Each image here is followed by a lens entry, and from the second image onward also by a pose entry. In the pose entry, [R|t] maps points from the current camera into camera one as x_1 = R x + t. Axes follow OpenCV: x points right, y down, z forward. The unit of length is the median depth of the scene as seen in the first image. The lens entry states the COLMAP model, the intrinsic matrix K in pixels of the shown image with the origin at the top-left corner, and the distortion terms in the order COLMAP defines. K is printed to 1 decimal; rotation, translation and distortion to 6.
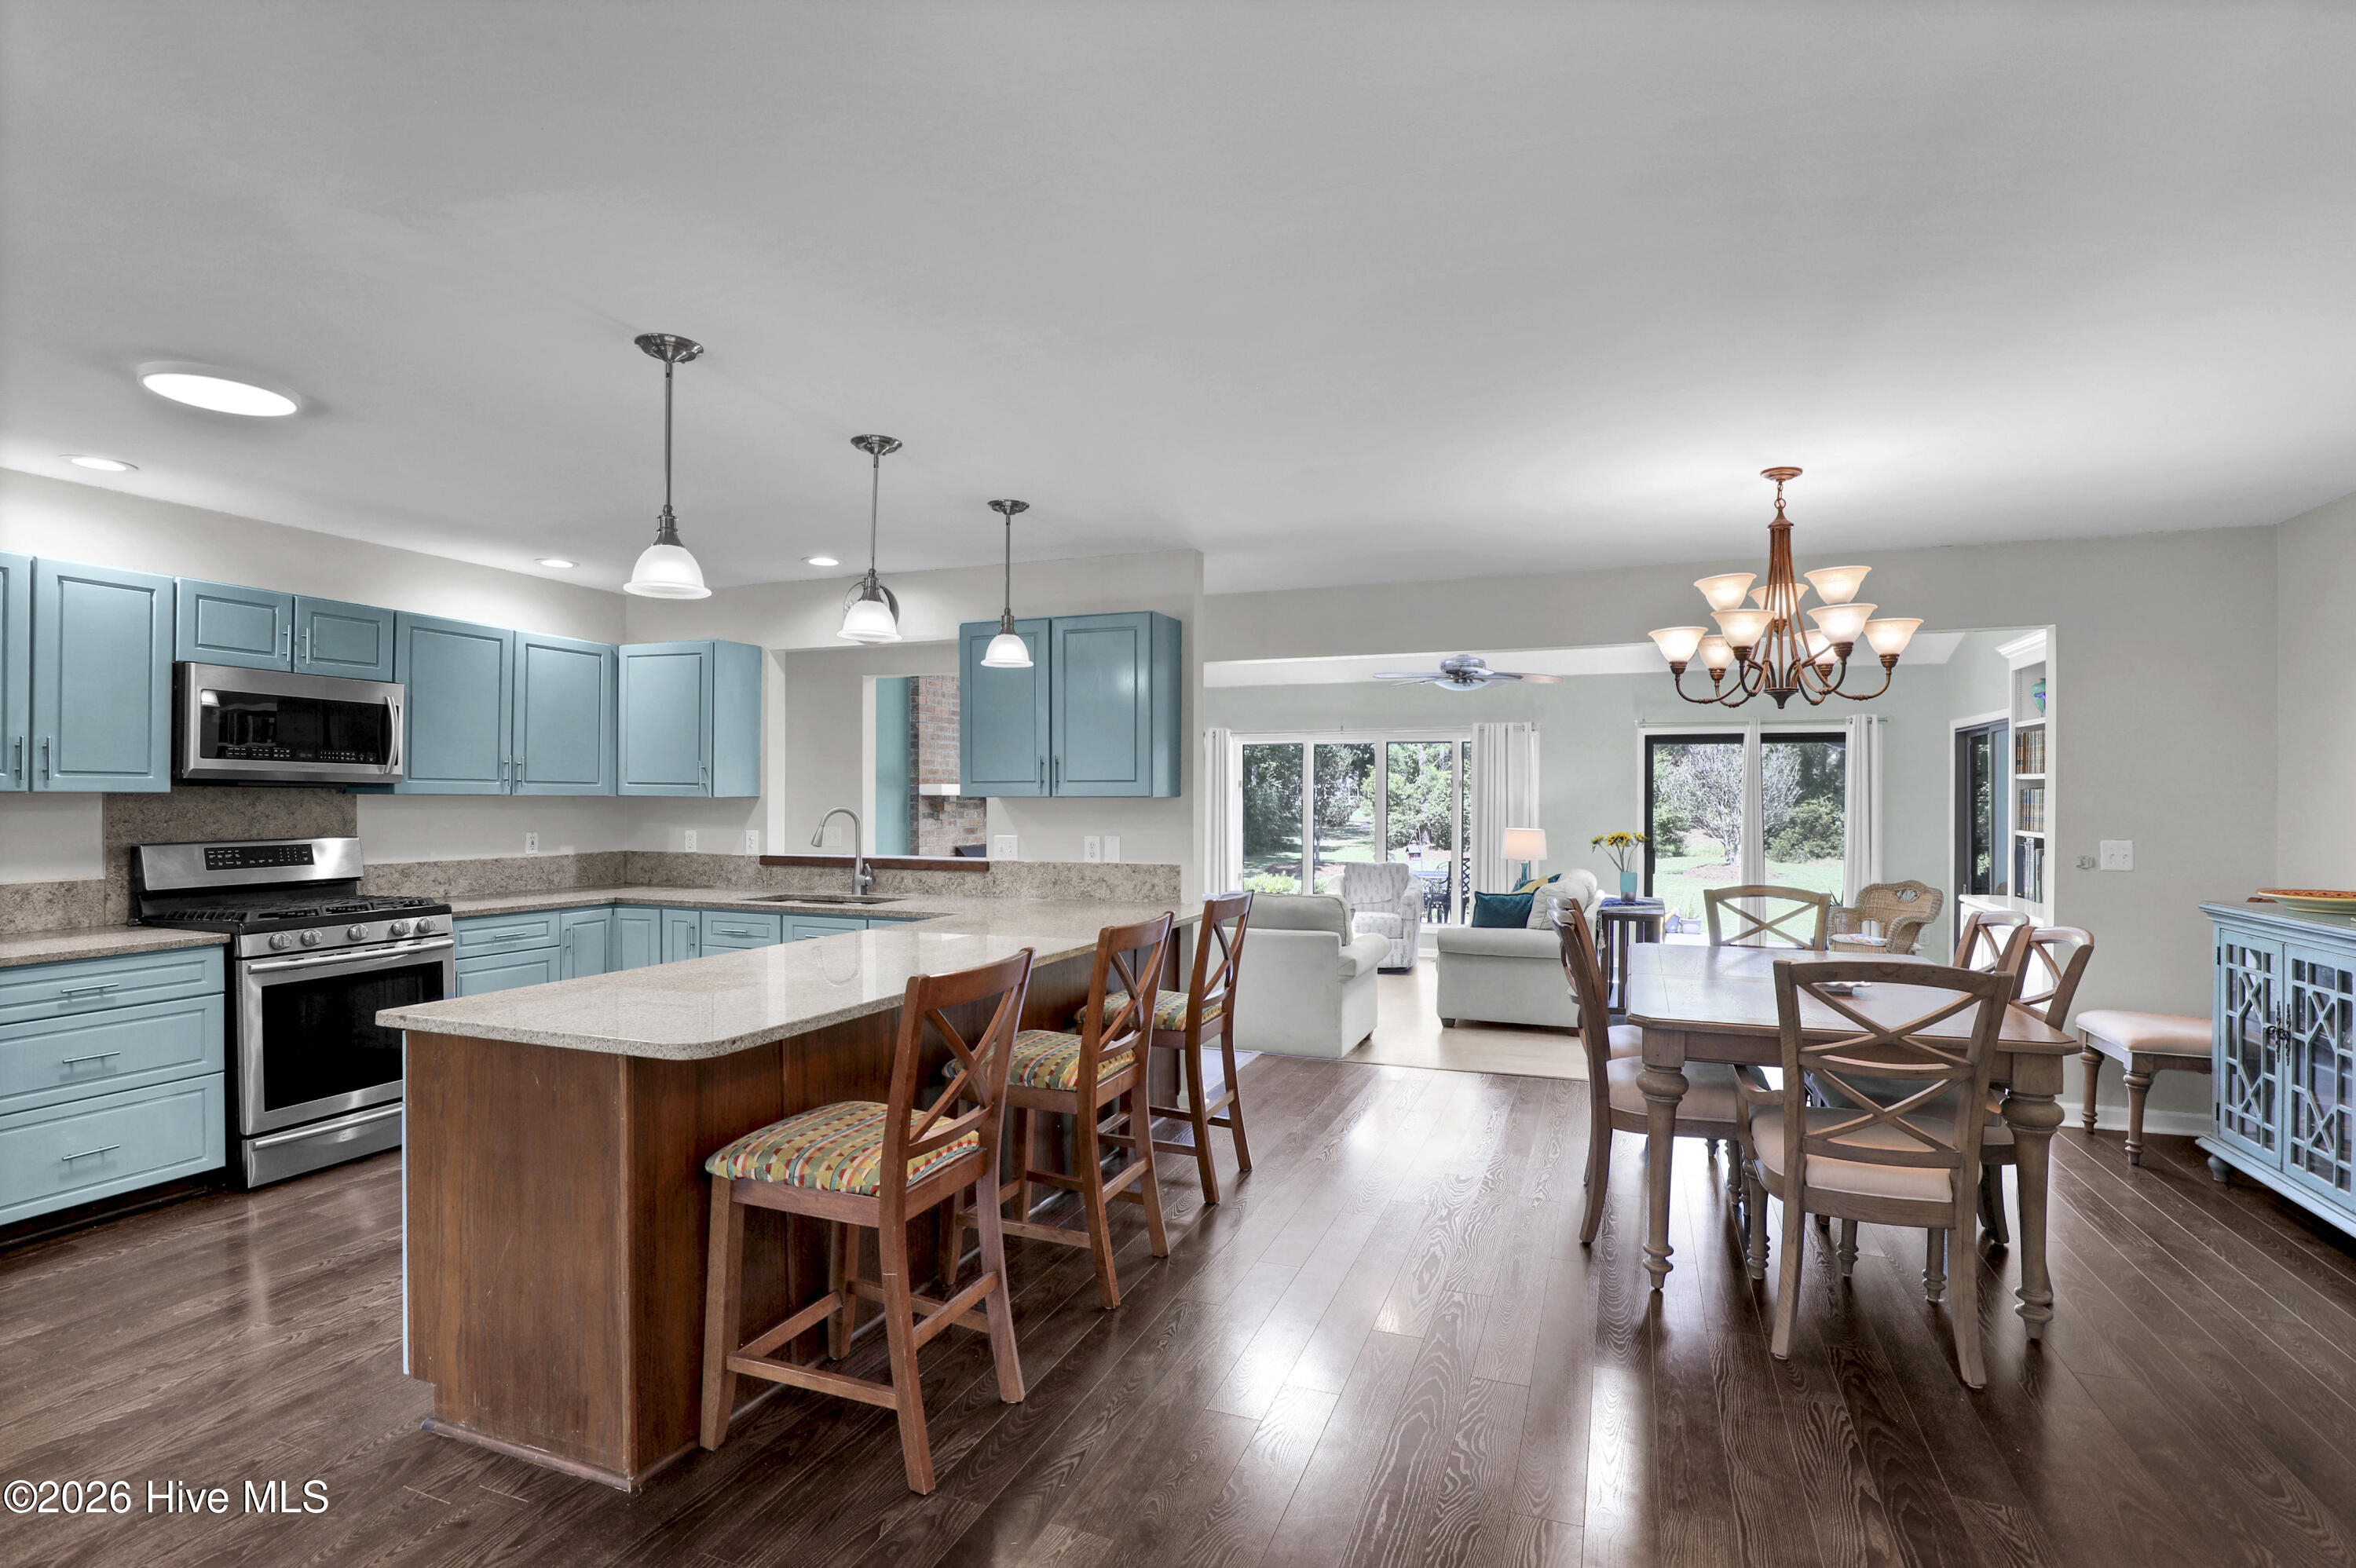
lens RADIAL K [[1145.1, 0, 1216.2], [0, 1145.1, 794.1], [0, 0, 1]] dist [-0.007344, -0.000990]
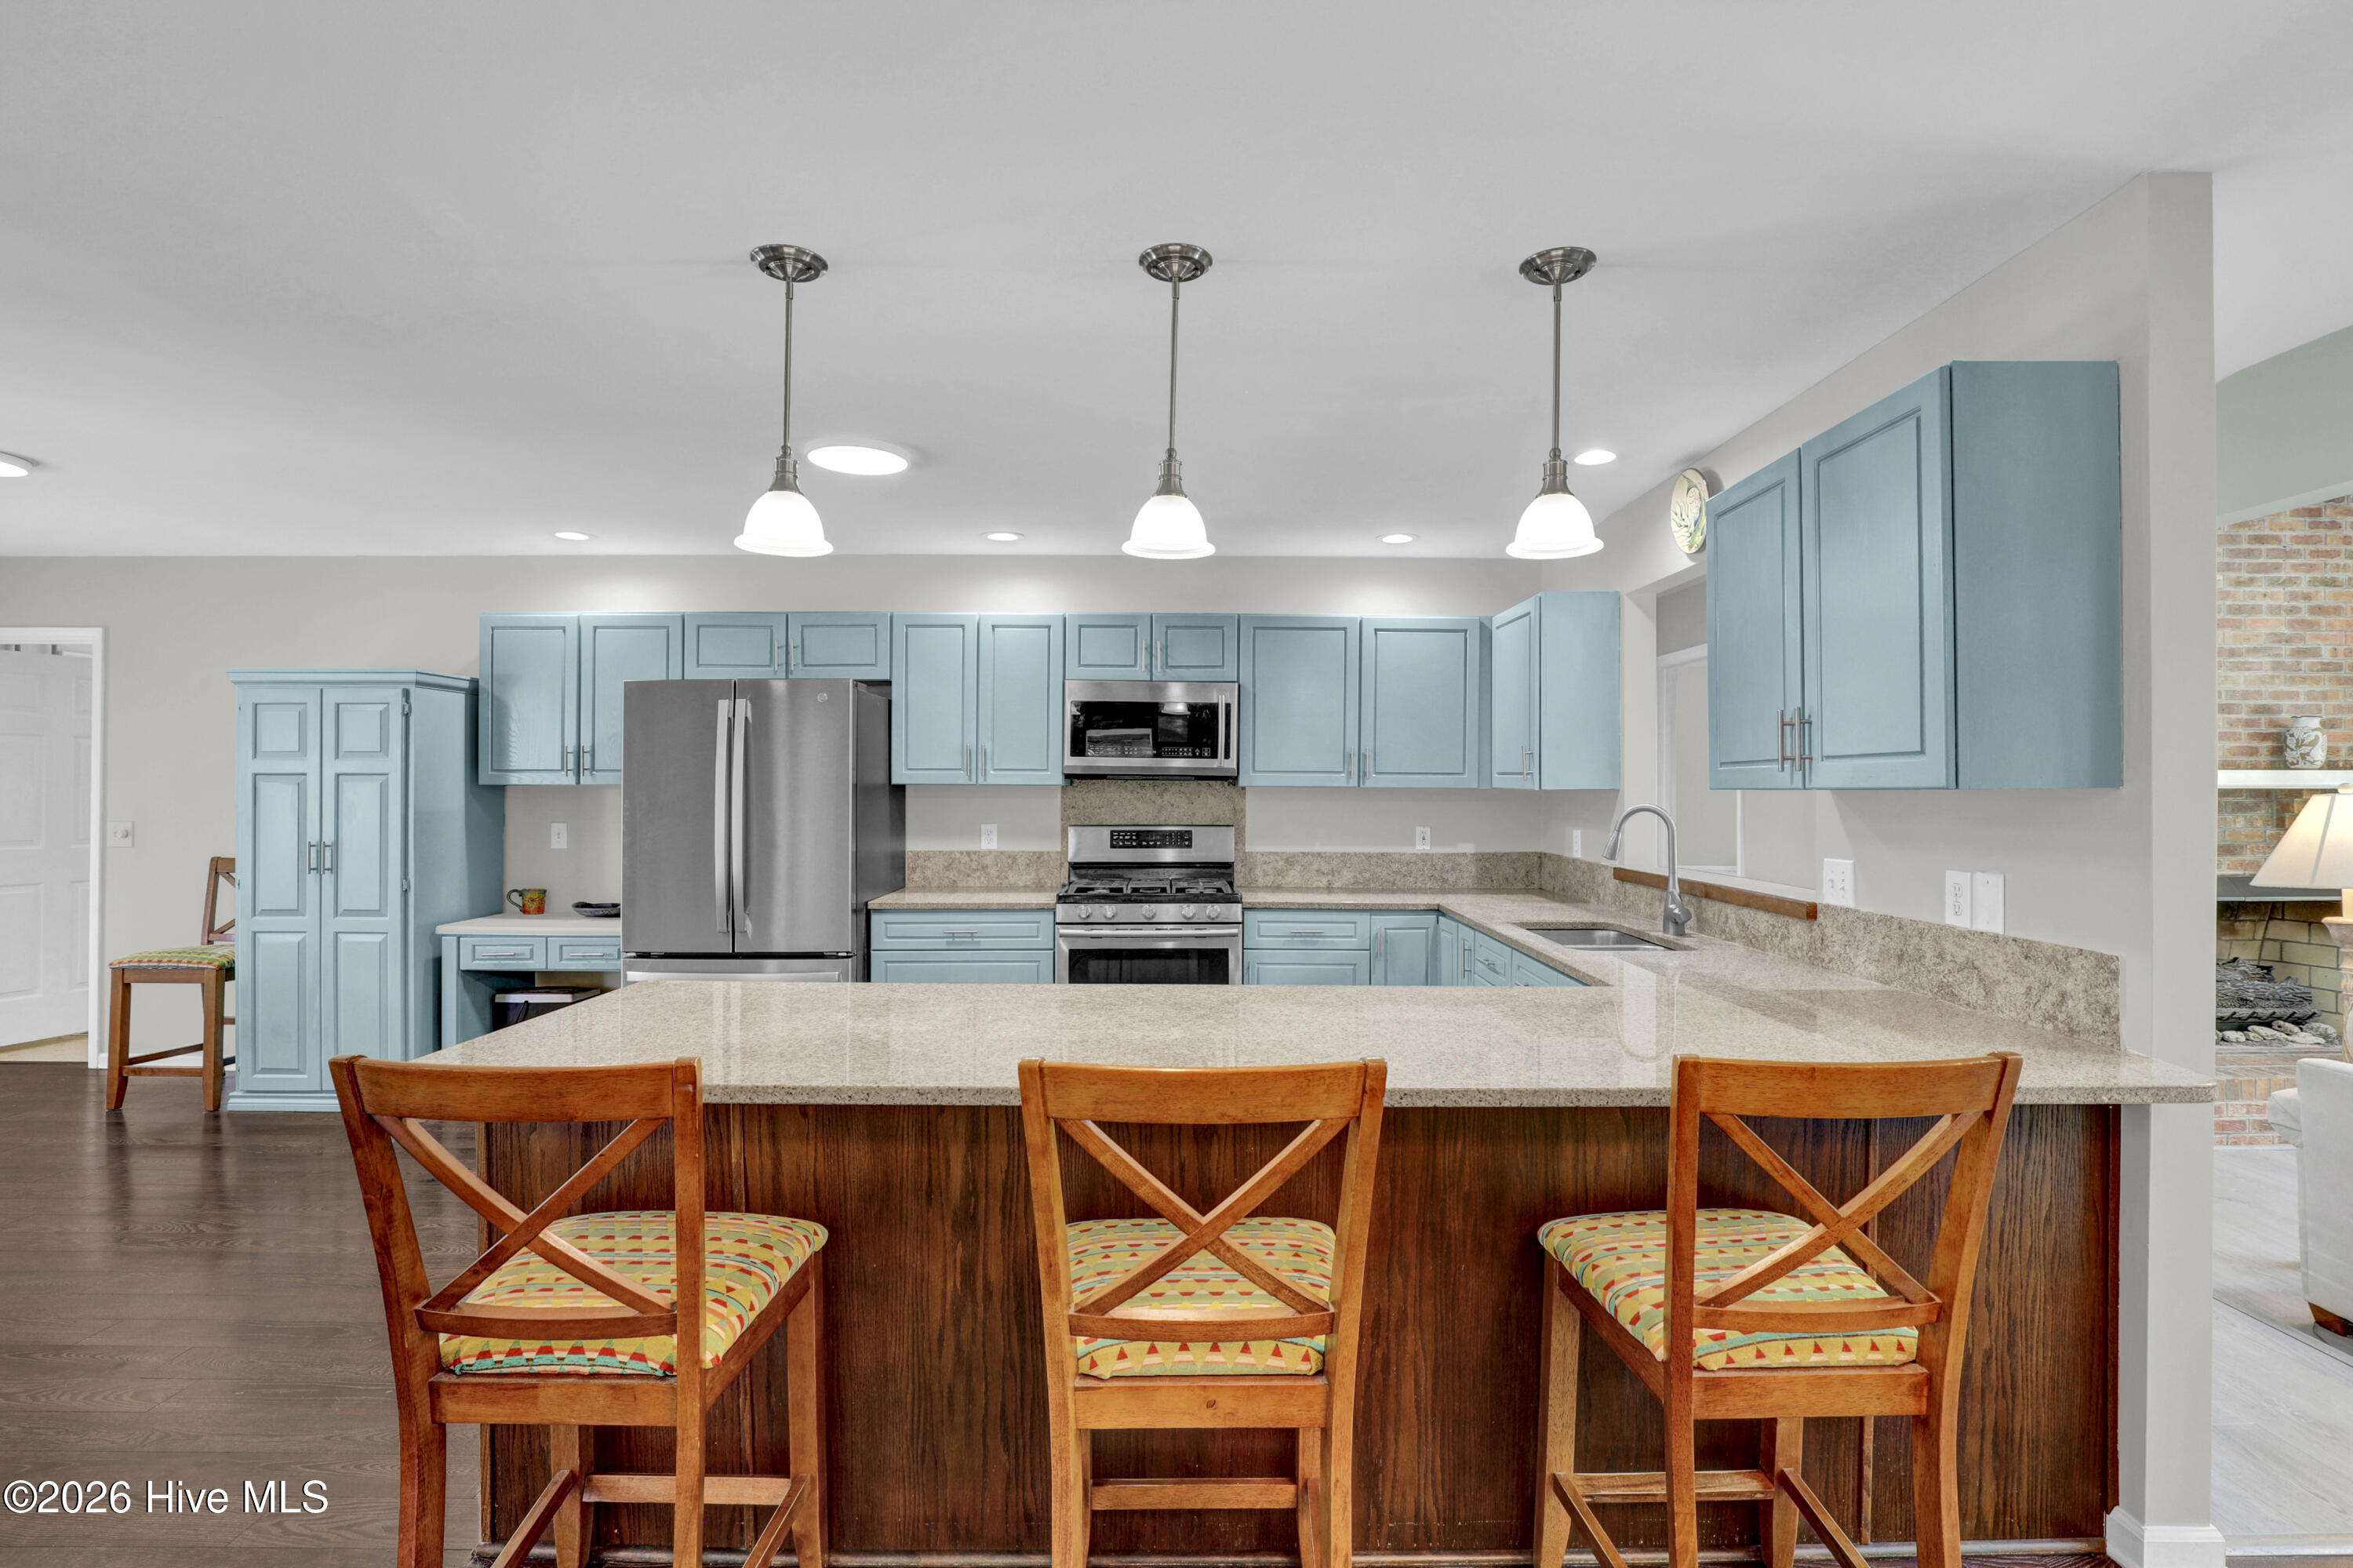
lens RADIAL K [[1122.1, 0, 1220.8], [0, 1122.1, 777.9], [0, 0, 1]] dist [-0.002243, -0.000331]
pose [[0.352916, -0.008797, -0.935614, 0.227711], [-0.001327, 0.999950, -0.009902, 0.002438], [0.935654, 0.004736, 0.352886, 0.548903]]
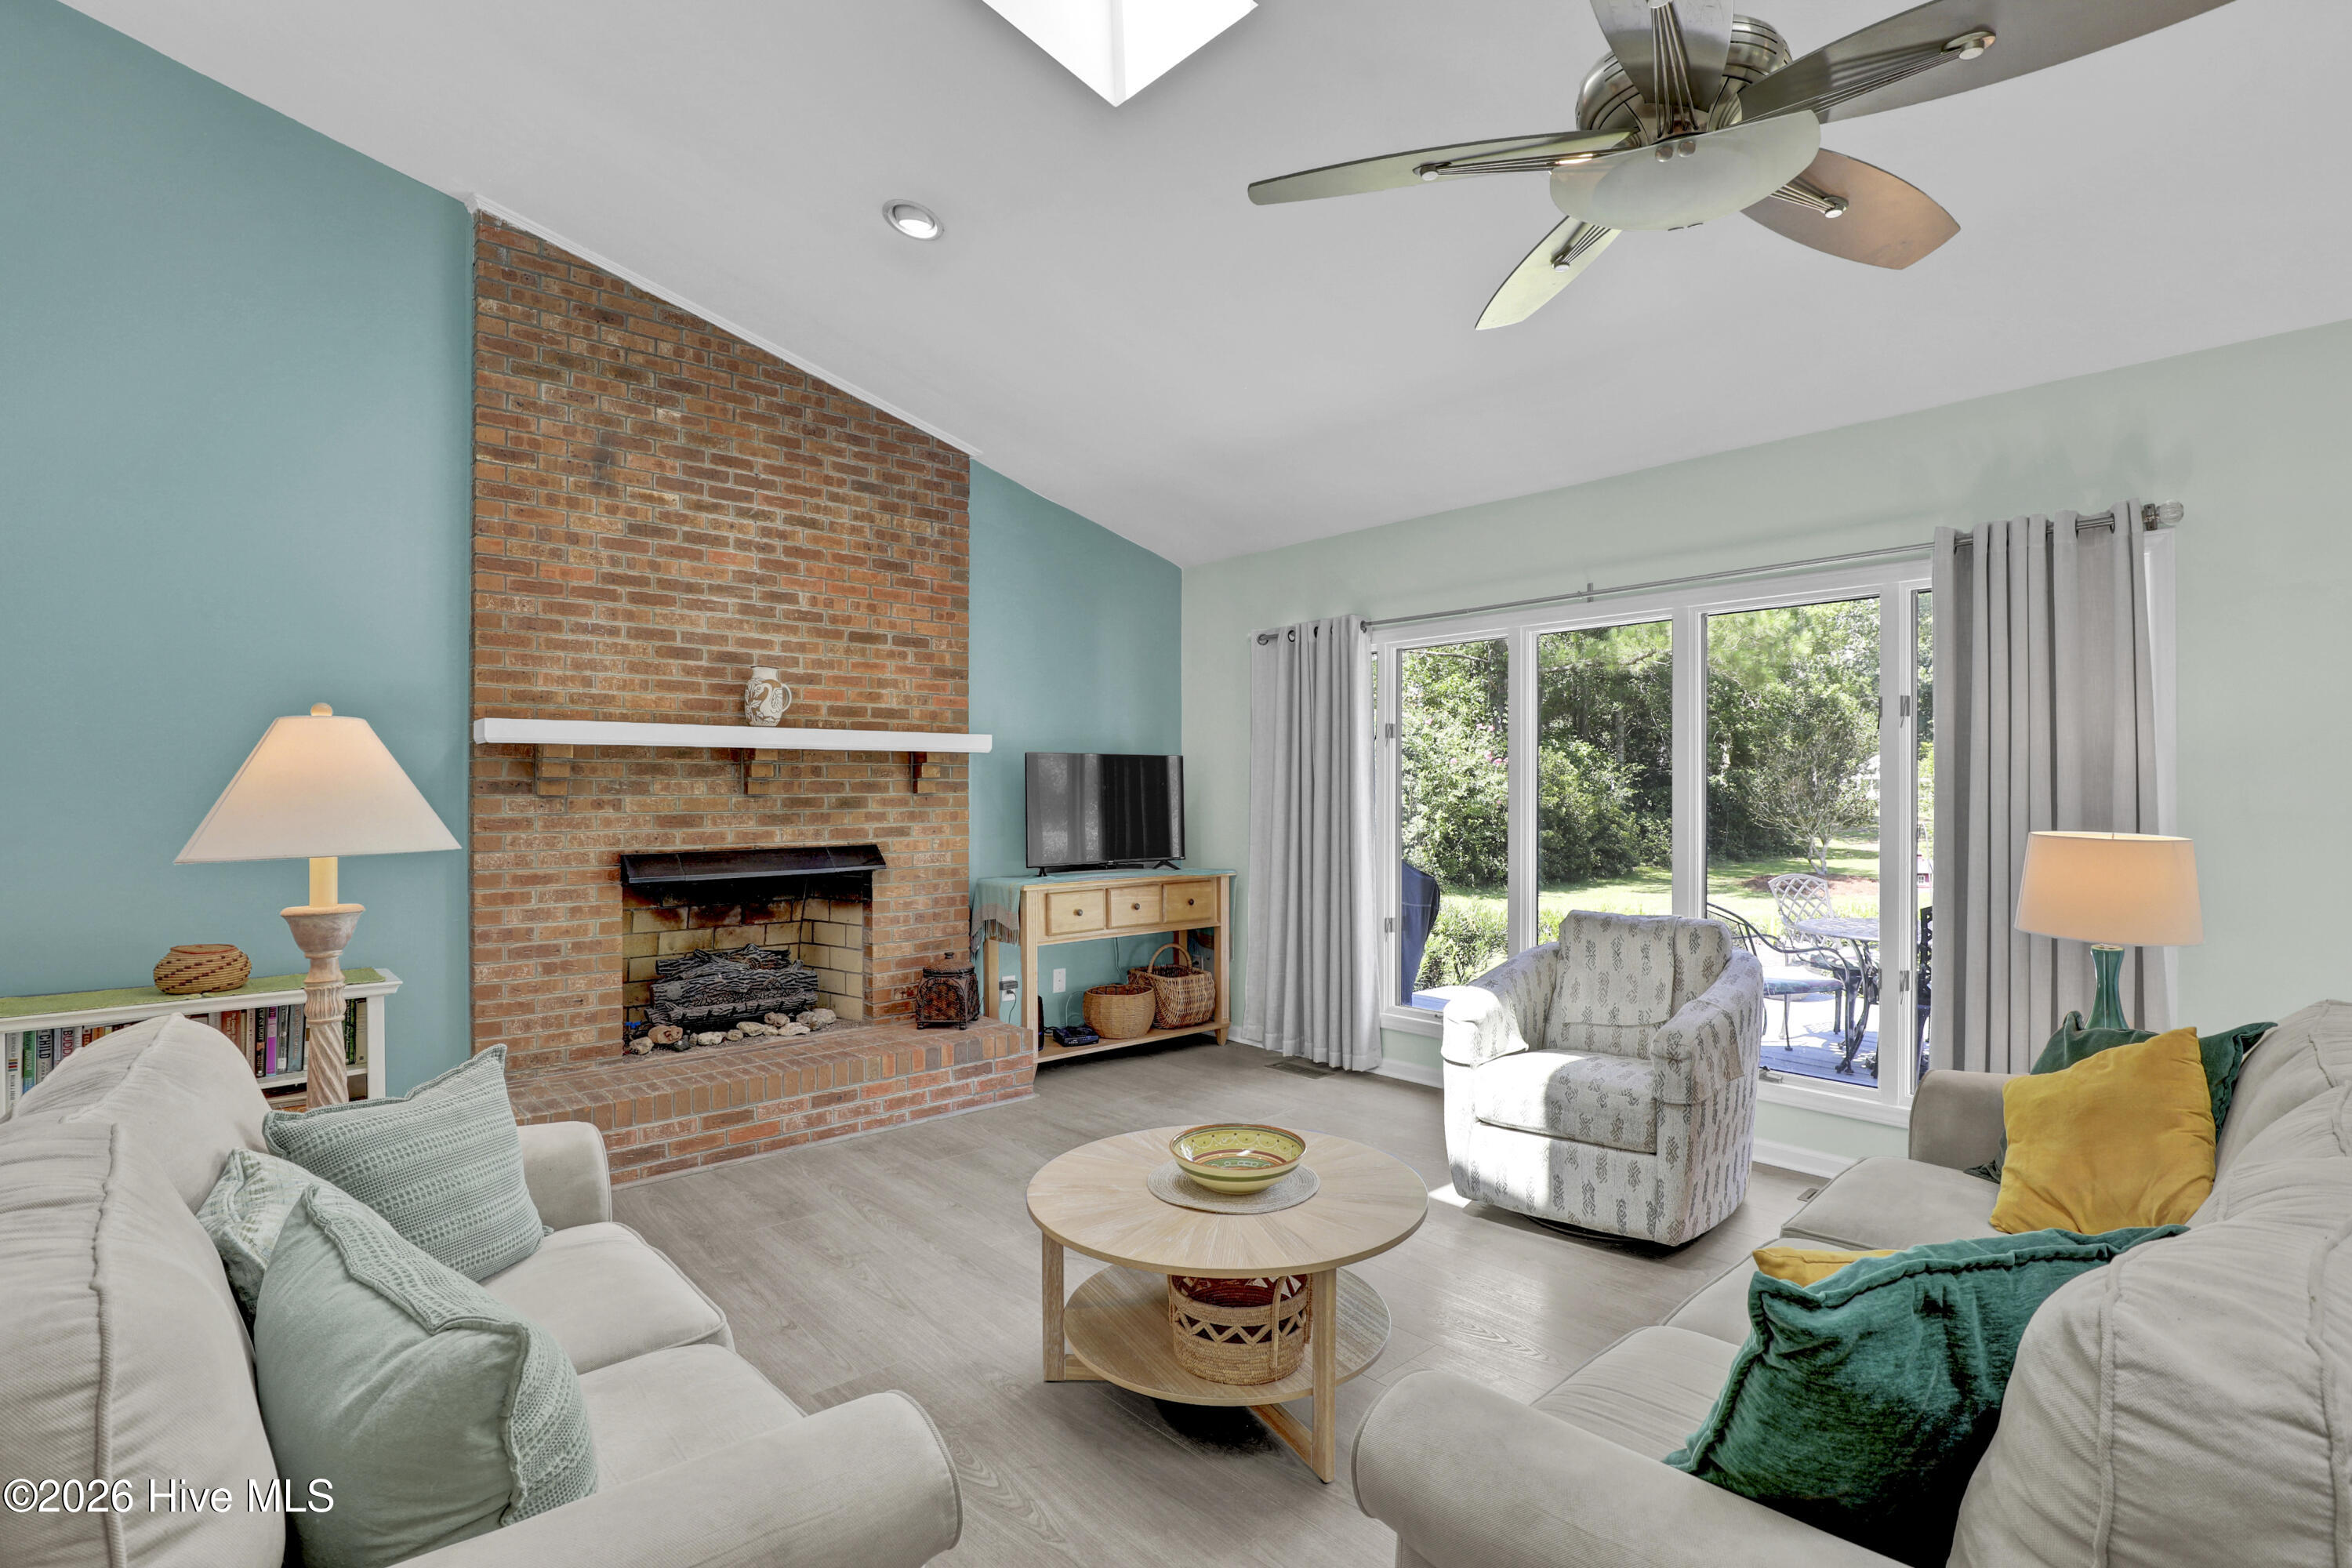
lens RADIAL K [[1143.3, 0, 1214.1], [0, 1143.3, 794.1], [0, 0, 1]] dist [-0.007344, -0.000990]
pose [[0.888654, -0.009173, -0.458486, 0.360618], [0.010365, 0.999946, 0.000083, 0.040236], [0.458461, -0.004826, 0.888702, 1.176883]]
